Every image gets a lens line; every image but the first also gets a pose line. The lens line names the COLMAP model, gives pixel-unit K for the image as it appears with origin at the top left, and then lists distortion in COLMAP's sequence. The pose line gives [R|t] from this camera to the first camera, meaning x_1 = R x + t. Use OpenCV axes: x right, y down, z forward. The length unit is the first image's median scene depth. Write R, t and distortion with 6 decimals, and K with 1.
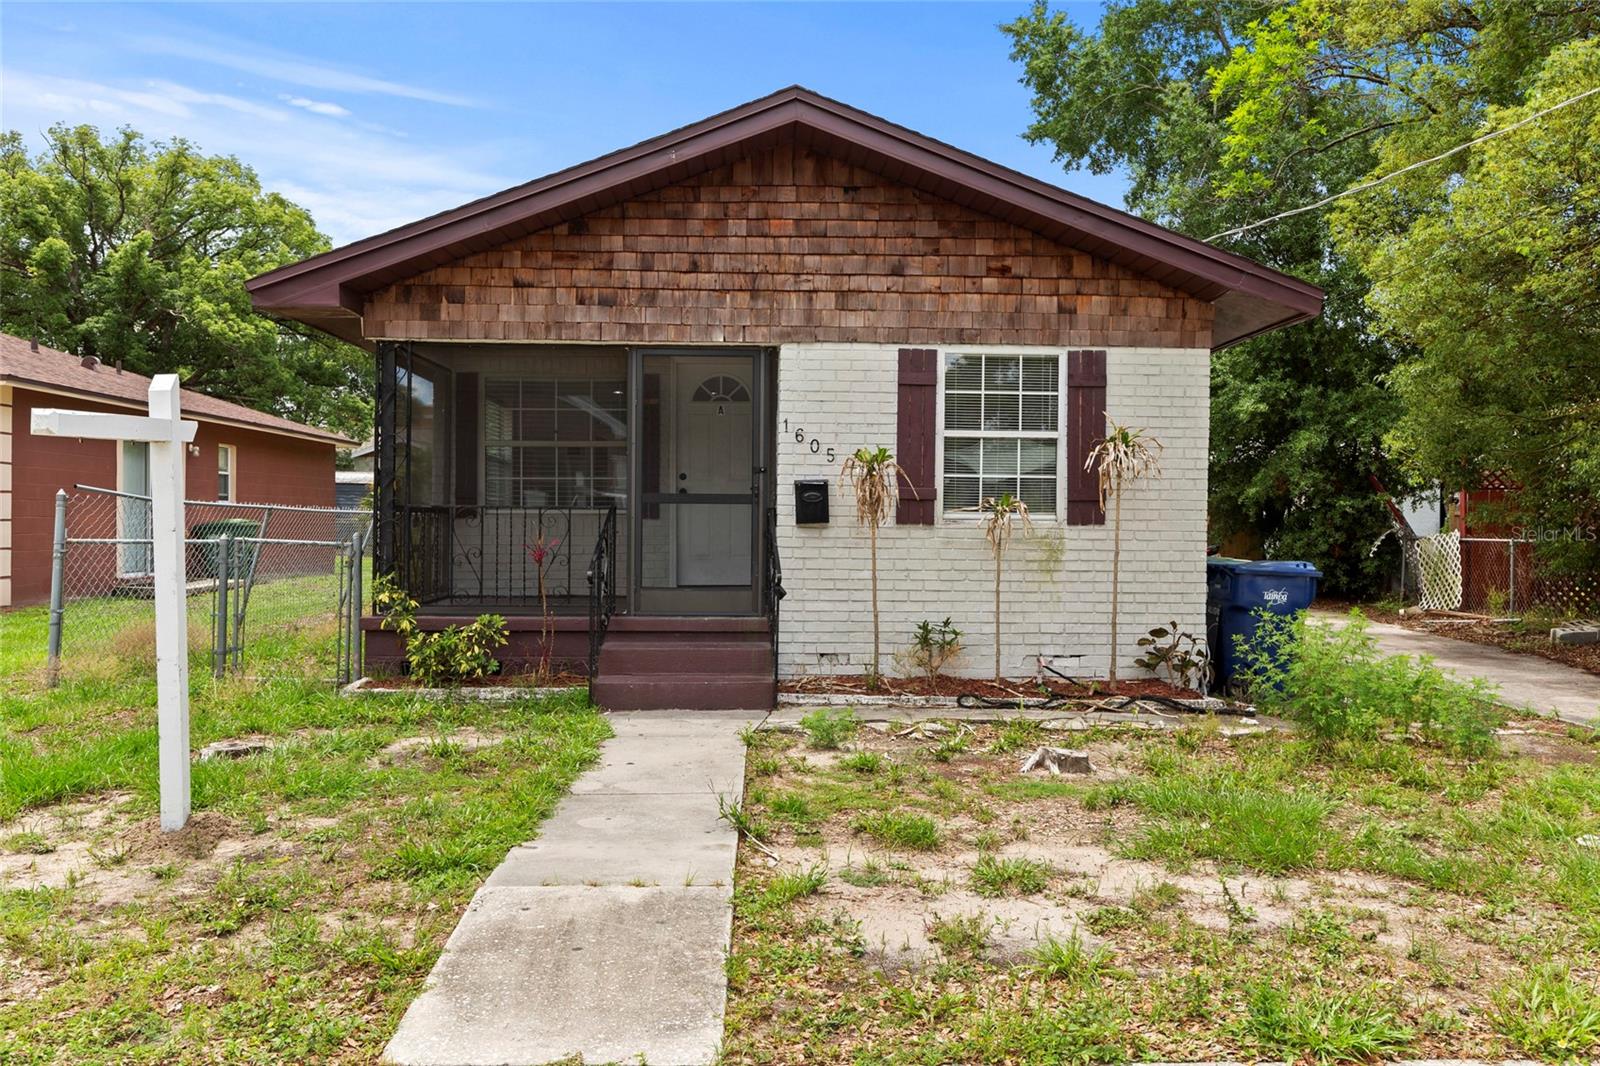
lens RADIAL K [[1336.9, 0, 800.0], [0, 1336.9, 533.0], [0, 0, 1]] dist [0.010376, 0.000176]
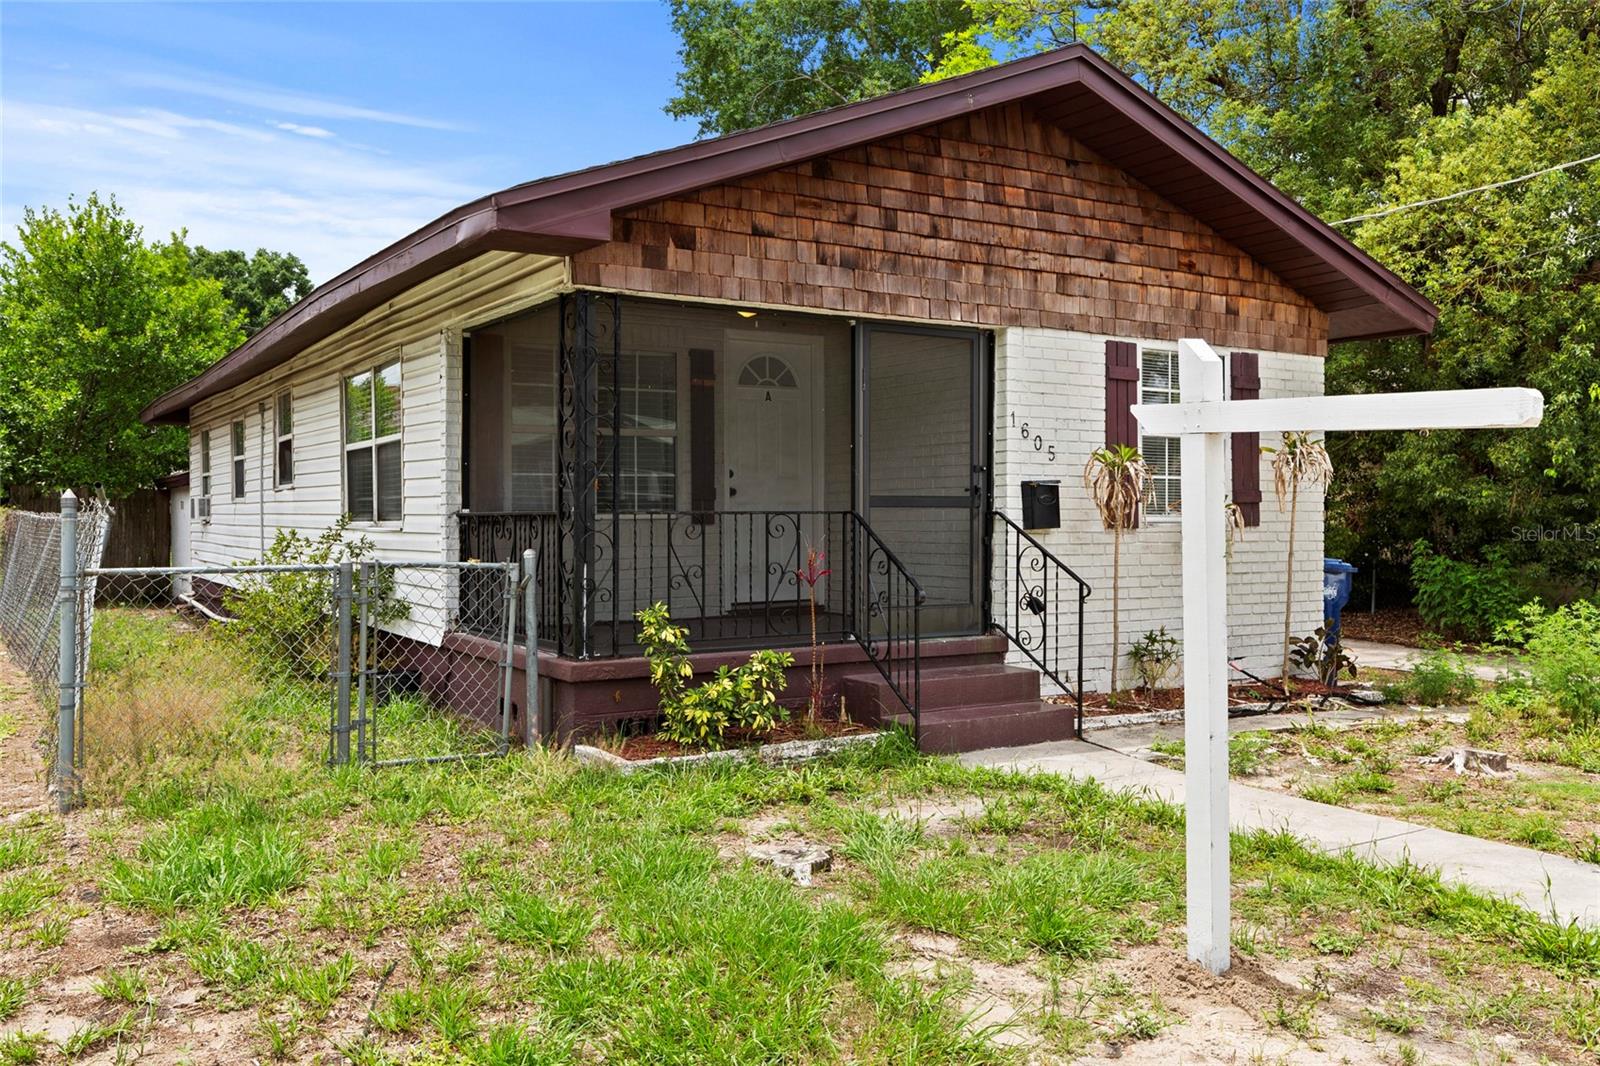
lens RADIAL K [[1390.0, 0, 800.0], [0, 1390.0, 533.0], [0, 0, 1]] dist [0.001331, 0.003289]
pose [[0.859946, -0.013862, 0.510197, -0.606940], [0.012481, 0.999903, 0.006131, -0.012195], [-0.510233, 0.001096, 0.860036, 0.276944]]
